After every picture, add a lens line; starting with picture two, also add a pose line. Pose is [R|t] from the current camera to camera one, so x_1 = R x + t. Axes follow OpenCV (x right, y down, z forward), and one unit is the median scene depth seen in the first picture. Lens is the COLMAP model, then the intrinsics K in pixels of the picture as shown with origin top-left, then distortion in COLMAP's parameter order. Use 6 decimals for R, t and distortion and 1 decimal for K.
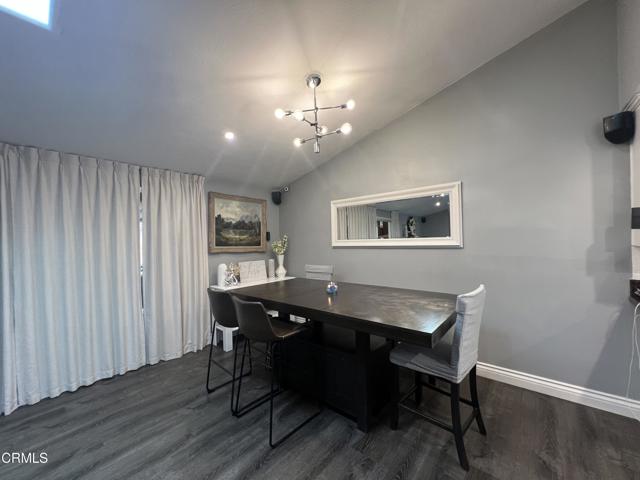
lens RADIAL K [[256.4, 0, 320.6], [0, 256.4, 239.8], [0, 0, 1]] dist [-0.000225, 0.000021]
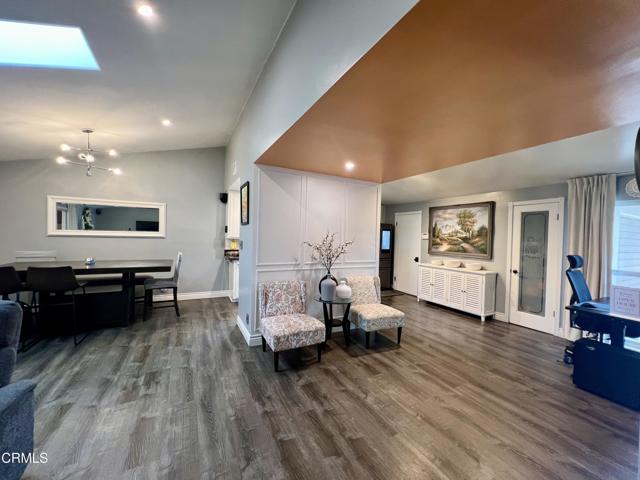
lens RADIAL K [[256.4, 0, 321.6], [0, 256.4, 239.5], [0, 0, 1]] dist [-0.000225, 0.000021]
pose [[0.372084, 0.017826, 0.928028, -0.568113], [-0.040370, 0.999180, -0.003007, 0.000411], [-0.927321, -0.036346, 0.372499, -0.574291]]
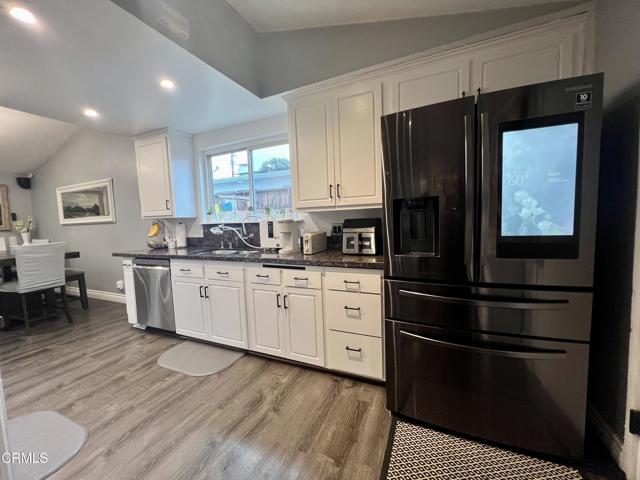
lens RADIAL K [[256.4, 0, 322.4], [0, 256.4, 239.9], [0, 0, 1]] dist [-0.000225, 0.000021]
pose [[0.962345, -0.031828, 0.269960, 0.939825], [0.012072, 0.997146, 0.074532, 0.023854], [-0.271562, -0.068467, 0.959983, -0.558020]]
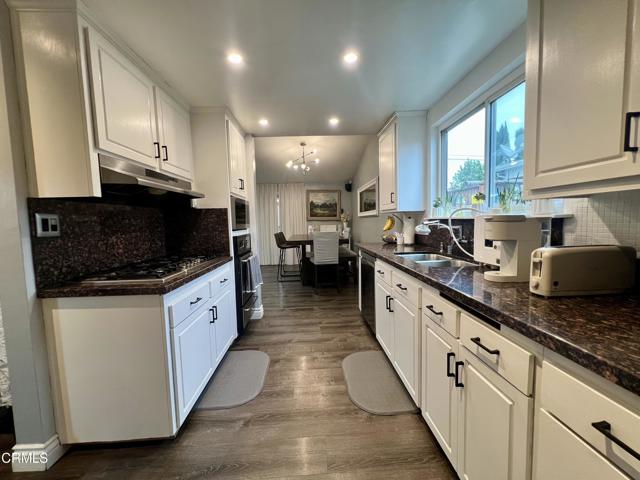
lens RADIAL K [[256.4, 0, 321.1], [0, 256.4, 240.2], [0, 0, 1]] dist [-0.000225, 0.000021]
pose [[0.678124, 0.060598, -0.732445, 1.110580], [0.012721, 0.995478, 0.094136, 0.018522], [0.734838, -0.073153, 0.674287, -0.303827]]
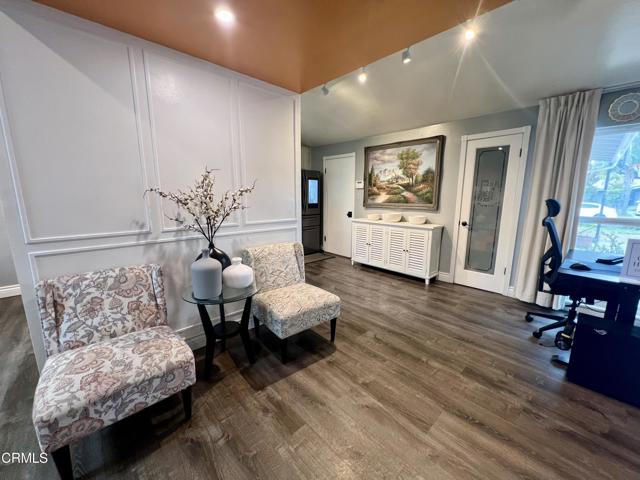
lens RADIAL K [[256.4, 0, 320.6], [0, 256.4, 239.2], [0, 0, 1]] dist [-0.000225, 0.000021]
pose [[0.116628, -0.149694, 0.981830, -0.173528], [-0.011412, 0.988309, 0.152037, 0.024465], [-0.993110, -0.028936, 0.113556, -0.536161]]
